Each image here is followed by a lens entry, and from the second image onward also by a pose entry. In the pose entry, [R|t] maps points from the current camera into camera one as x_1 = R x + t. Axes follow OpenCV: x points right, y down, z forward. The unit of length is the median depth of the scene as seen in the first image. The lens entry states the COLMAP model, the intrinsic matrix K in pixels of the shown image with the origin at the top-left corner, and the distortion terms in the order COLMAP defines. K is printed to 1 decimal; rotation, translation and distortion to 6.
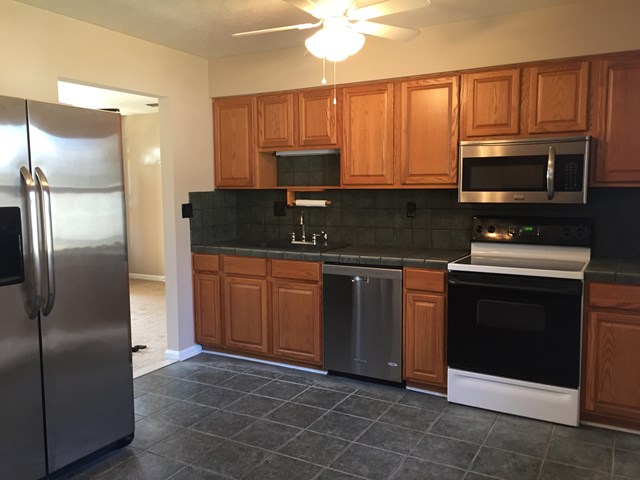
lens RADIAL K [[543.4, 0, 317.6], [0, 543.4, 240.1], [0, 0, 1]] dist [0.060203, -0.044146]
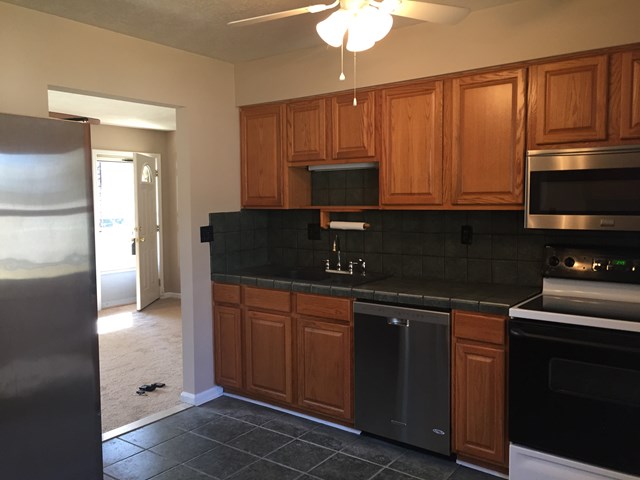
lens RADIAL K [[543.4, 0, 318.4], [0, 543.4, 240.5], [0, 0, 1]] dist [0.060203, -0.044146]
pose [[0.991093, 0.006638, -0.133004, 0.063714], [-0.009708, 0.999701, -0.022443, -0.028411], [0.132815, 0.023534, 0.990861, 0.167085]]
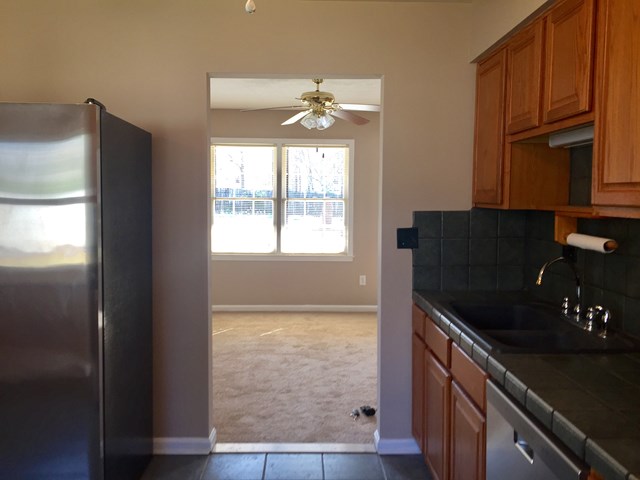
lens RADIAL K [[543.4, 0, 320.3], [0, 543.4, 238.0], [0, 0, 1]] dist [0.060203, -0.044146]
pose [[0.506796, 0.077374, -0.858587, 0.317932], [-0.095972, 0.994837, 0.033003, -0.073432], [0.856707, 0.065675, 0.511605, 0.623527]]
